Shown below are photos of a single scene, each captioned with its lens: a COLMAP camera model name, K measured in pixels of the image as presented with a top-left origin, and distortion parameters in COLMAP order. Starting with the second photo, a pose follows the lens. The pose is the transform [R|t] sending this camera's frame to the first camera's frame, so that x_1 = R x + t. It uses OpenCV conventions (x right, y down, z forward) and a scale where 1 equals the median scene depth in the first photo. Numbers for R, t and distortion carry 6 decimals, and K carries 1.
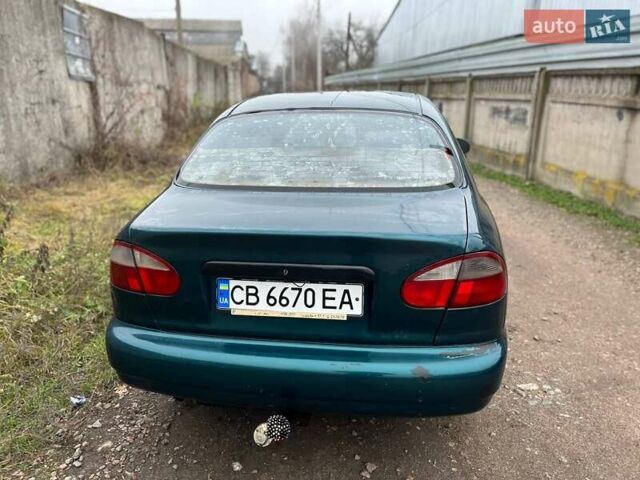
lens RADIAL K [[480.1, 0, 323.5], [0, 480.1, 246.5], [0, 0, 1]] dist [0.059444, -0.084992]
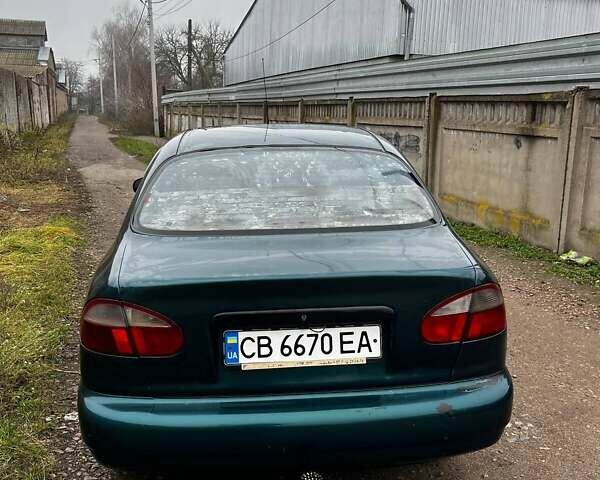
lens RADIAL K [[601.9, 0, 300.0], [0, 601.9, 240.0], [0, 0, 1]] dist [0.035530, -0.031417]
pose [[0.970968, -0.045597, 0.234825, -0.334263], [0.068654, 0.993485, -0.090962, 0.007097], [-0.229147, 0.104443, 0.967772, -0.160877]]
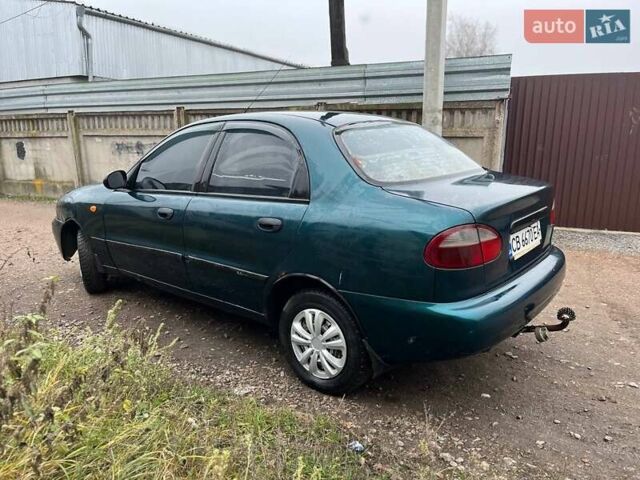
lens RADIAL K [[480.1, 0, 323.5], [0, 480.1, 246.5], [0, 0, 1]] dist [0.059444, -0.084992]
pose [[0.512158, -0.196760, 0.836050, -1.565030], [0.270547, 0.960811, 0.060386, -0.122332], [-0.815168, 0.195263, 0.545320, 0.672125]]
